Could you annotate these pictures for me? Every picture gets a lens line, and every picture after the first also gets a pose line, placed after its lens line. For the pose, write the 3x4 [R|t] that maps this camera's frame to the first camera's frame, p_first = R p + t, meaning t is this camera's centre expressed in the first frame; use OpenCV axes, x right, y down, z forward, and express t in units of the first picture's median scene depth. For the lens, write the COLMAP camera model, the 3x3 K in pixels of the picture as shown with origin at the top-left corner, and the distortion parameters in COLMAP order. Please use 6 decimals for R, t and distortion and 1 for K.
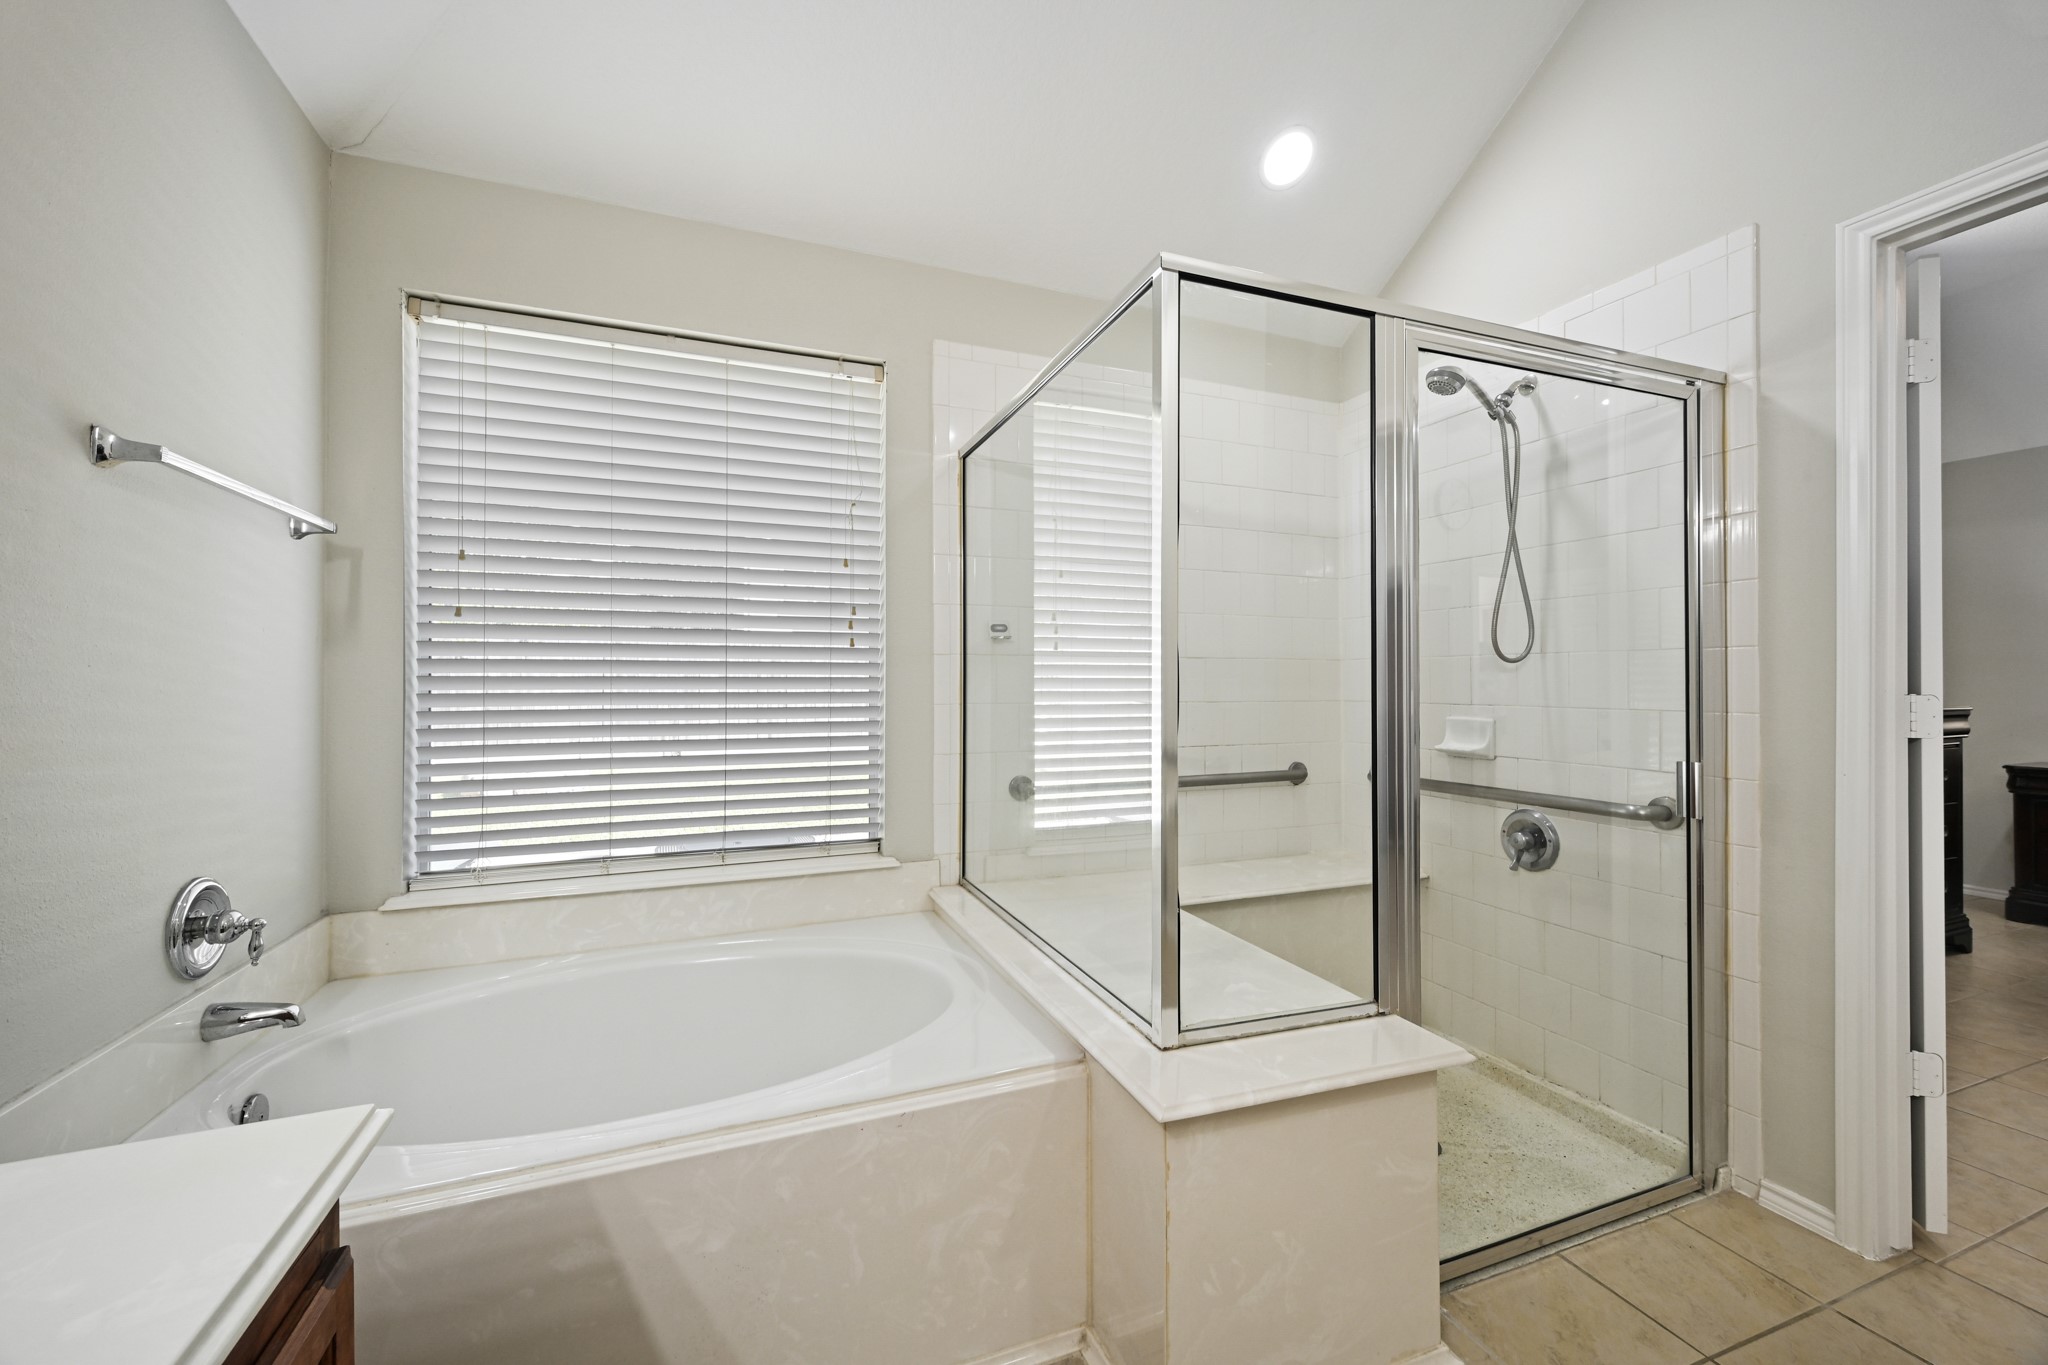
lens RADIAL K [[810.9, 0, 1023.0], [0, 810.9, 680.2], [0, 0, 1]] dist [0.001311, 0.000243]
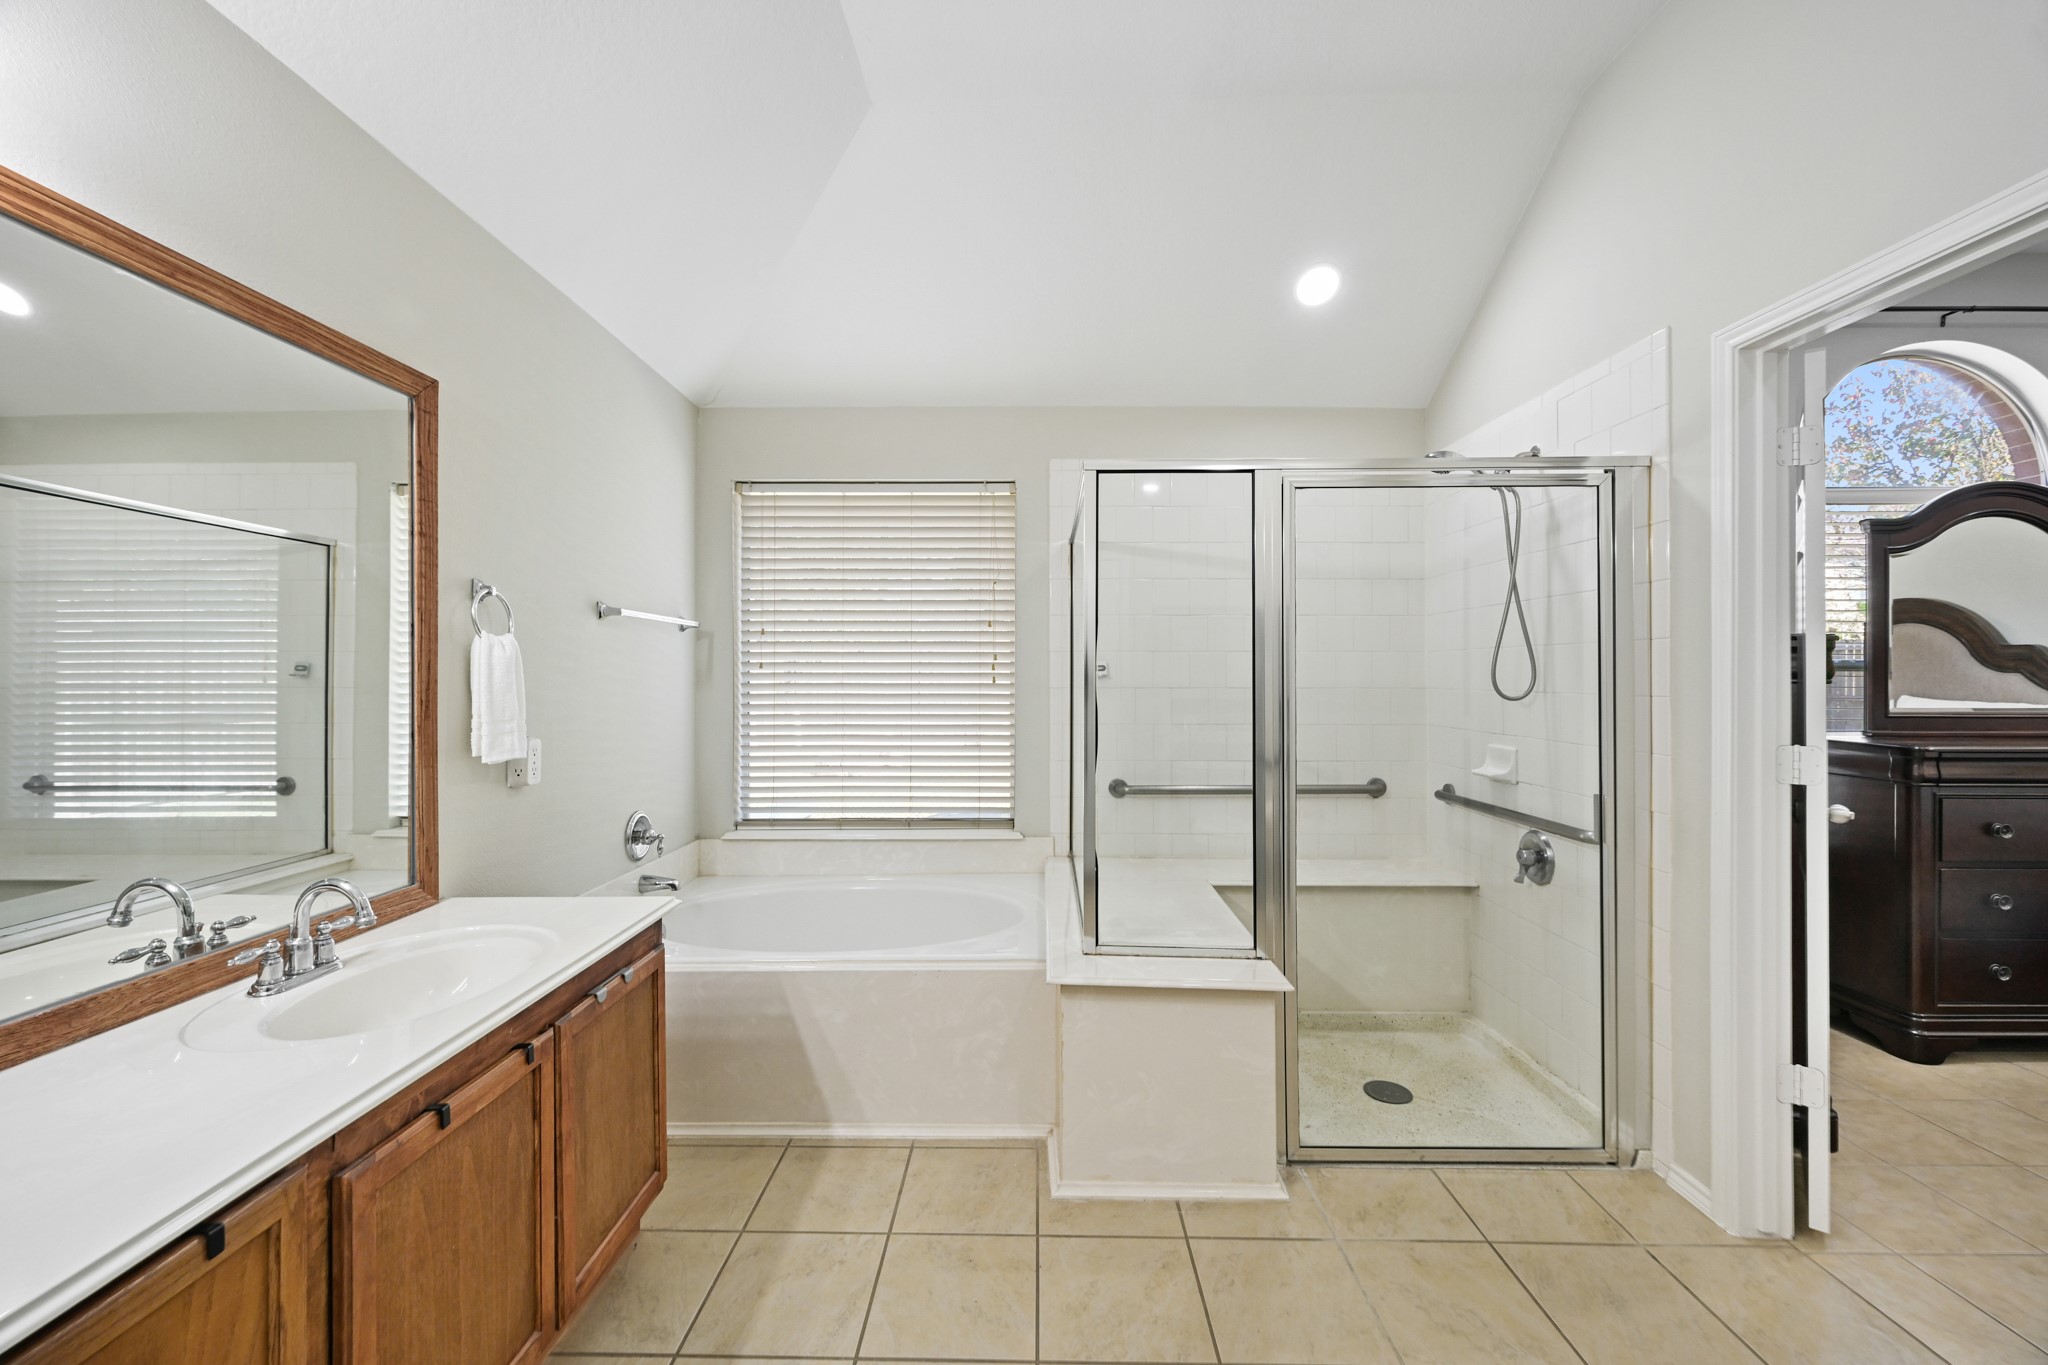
lens RADIAL K [[810.9, 0, 1023.5], [0, 810.9, 676.0], [0, 0, 1]] dist [0.001311, 0.000243]
pose [[0.928056, 0.000384, -0.372440, 0.464632], [0.000985, 0.999993, 0.003486, -0.073188], [0.372439, -0.003602, 0.928050, -0.380875]]
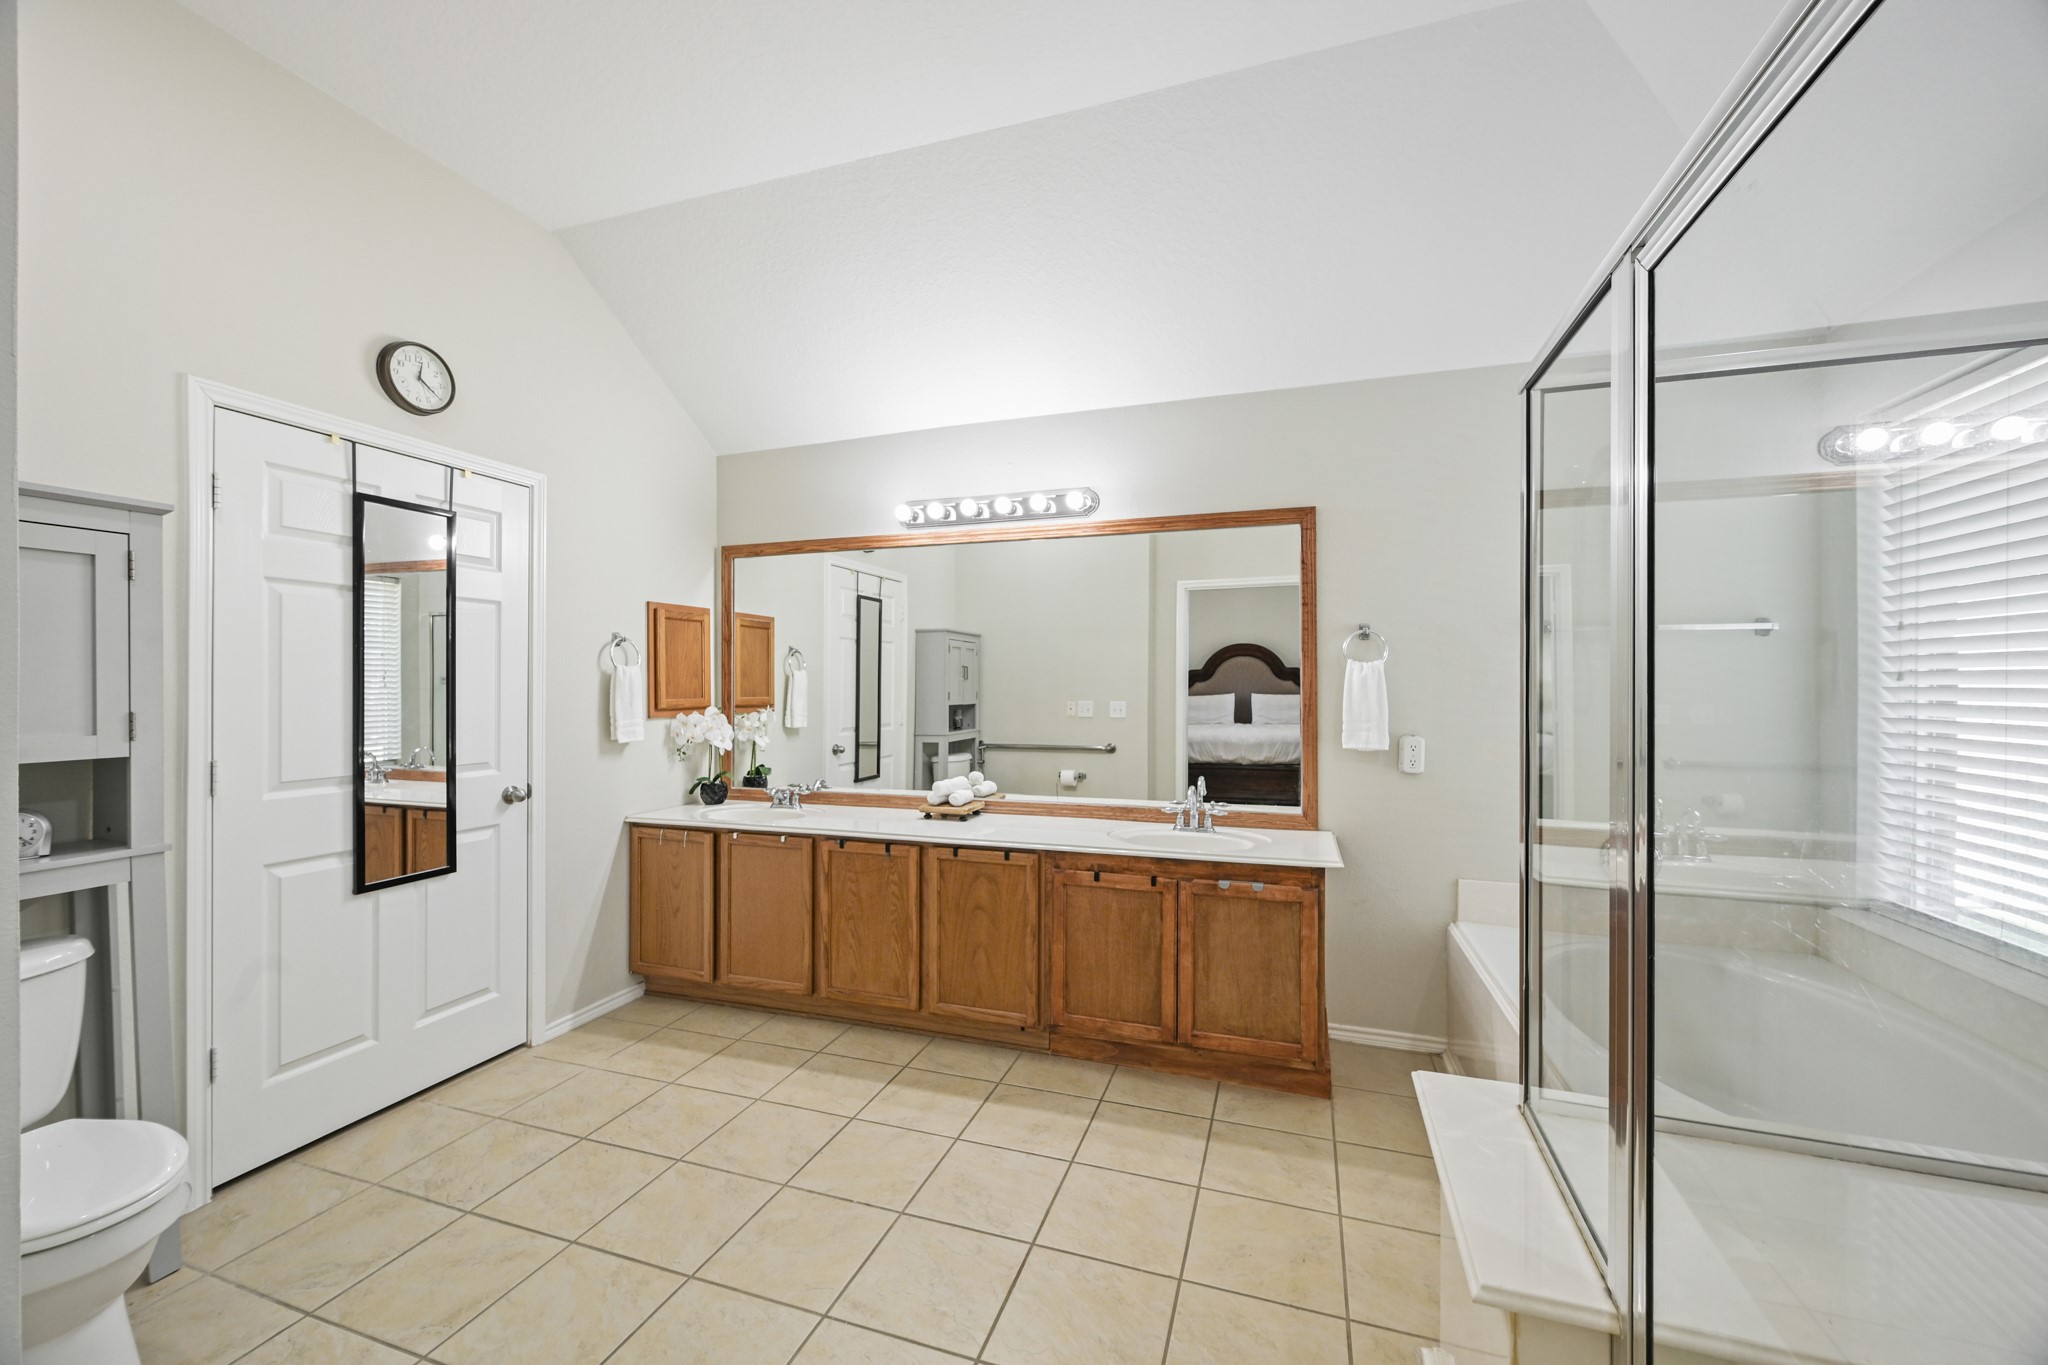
lens RADIAL K [[810.9, 0, 1017.0], [0, 810.9, 682.8], [0, 0, 1]] dist [0.001311, 0.000243]
pose [[-0.647961, 0.003559, -0.761665, 1.028238], [0.005228, 0.999986, 0.000225, -0.087930], [0.761656, -0.003836, -0.647970, 0.856904]]
